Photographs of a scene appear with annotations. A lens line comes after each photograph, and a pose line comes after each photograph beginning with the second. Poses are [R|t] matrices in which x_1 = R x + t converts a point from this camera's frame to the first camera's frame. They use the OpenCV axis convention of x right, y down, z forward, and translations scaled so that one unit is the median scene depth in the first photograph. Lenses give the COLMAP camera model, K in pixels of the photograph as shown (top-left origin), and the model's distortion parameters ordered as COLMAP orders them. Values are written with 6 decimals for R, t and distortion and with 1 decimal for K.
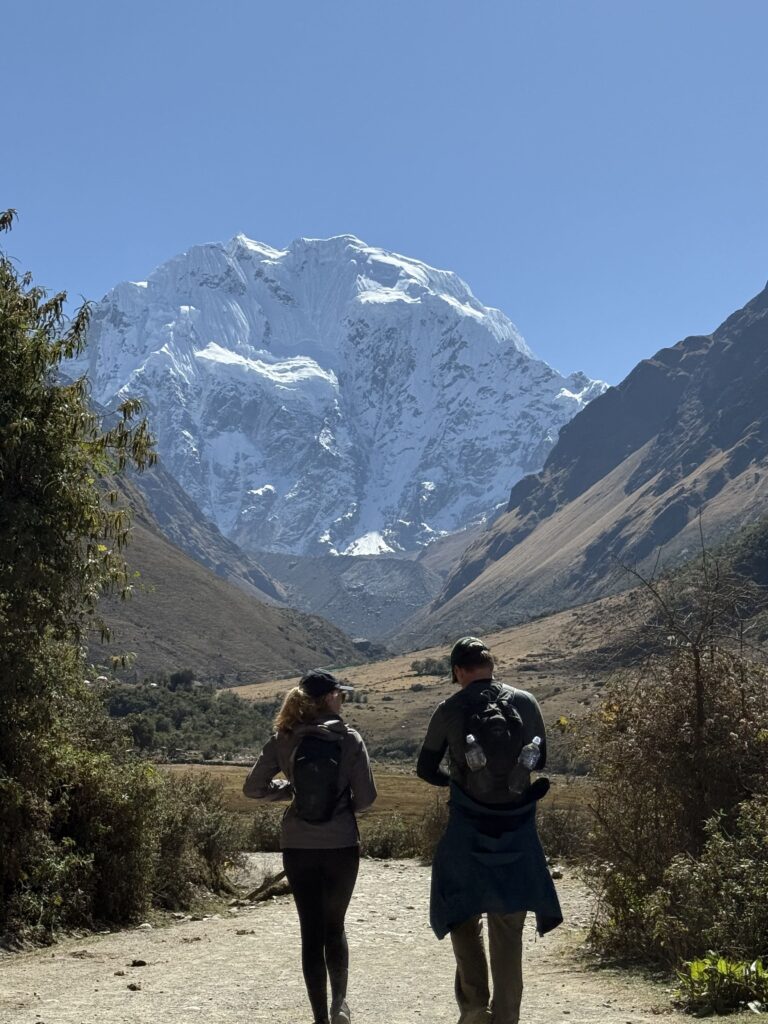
lens RADIAL K [[2688.9, 0, 384.0], [0, 2688.9, 511.9], [0, 0, 1]] dist [0.030132, 0.000000]
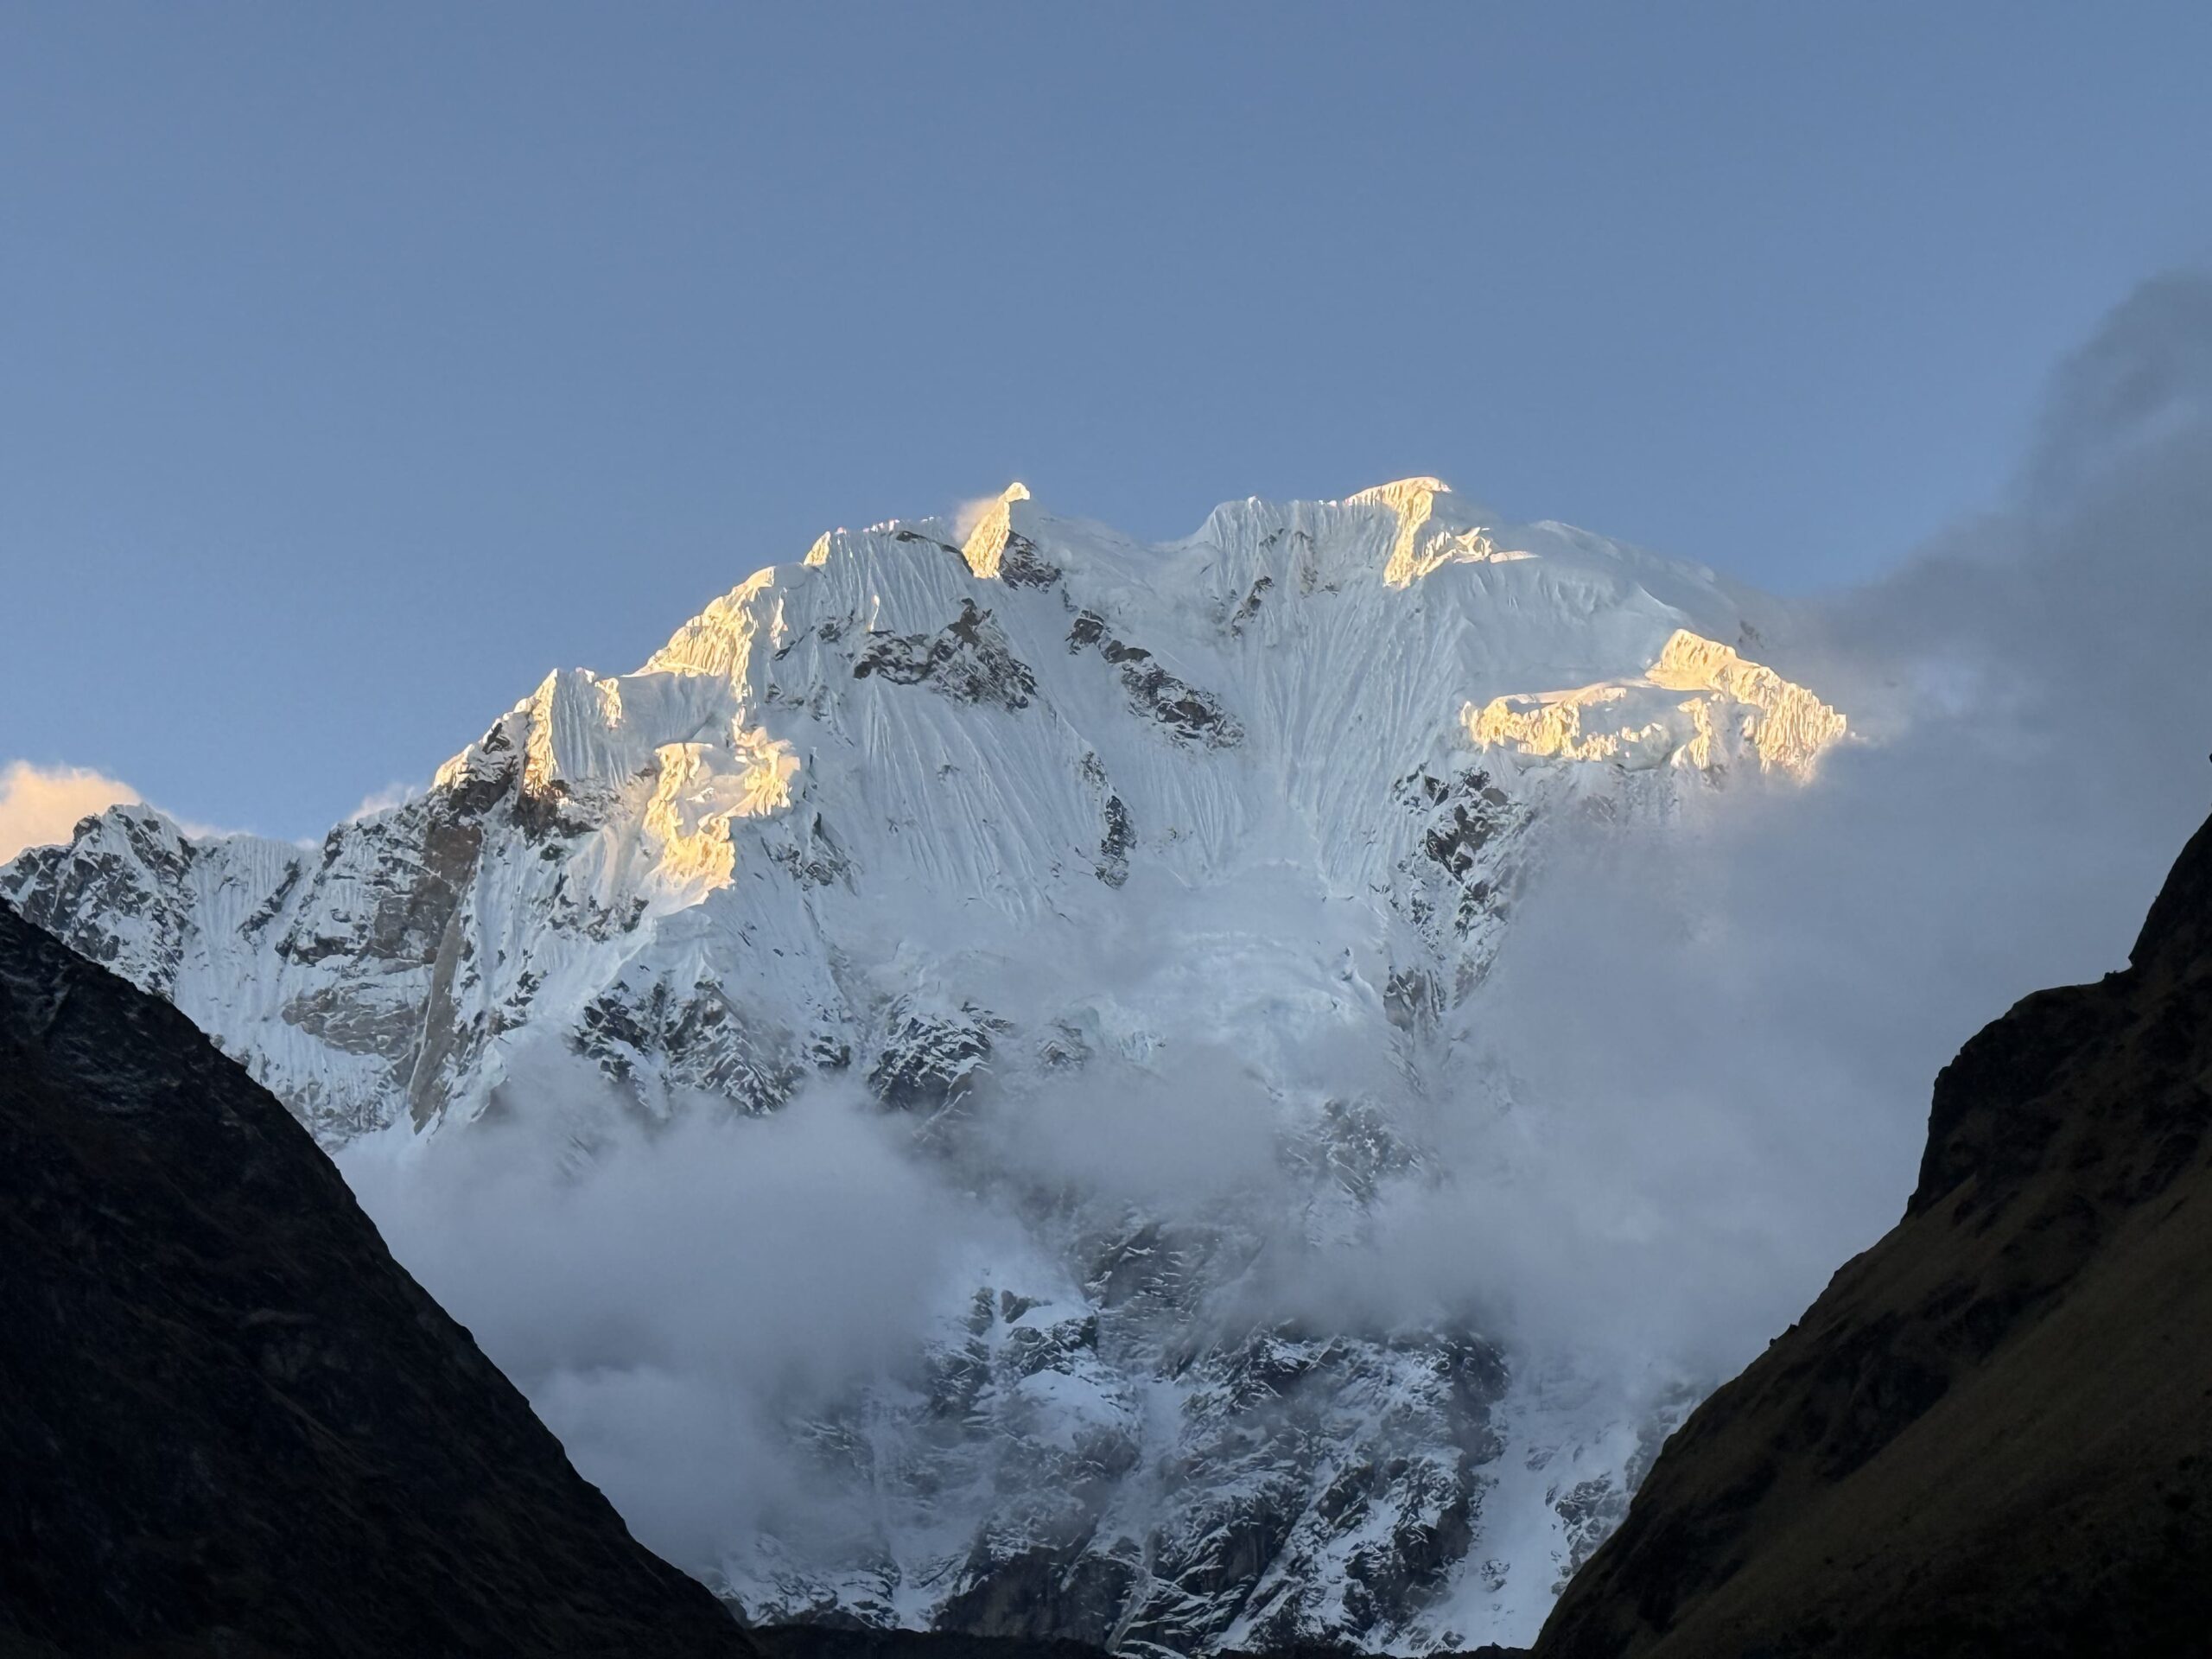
lens RADIAL K [[5808.4, 0, 1105.4], [0, 5808.4, 830.2], [0, 0, 1]] dist [0.030132, 0.000000]
pose [[0.989537, -0.047947, -0.136079, 0.032874], [0.025904, 0.986881, -0.159358, 0.022338], [0.141934, 0.154166, 0.977797, 0.460314]]
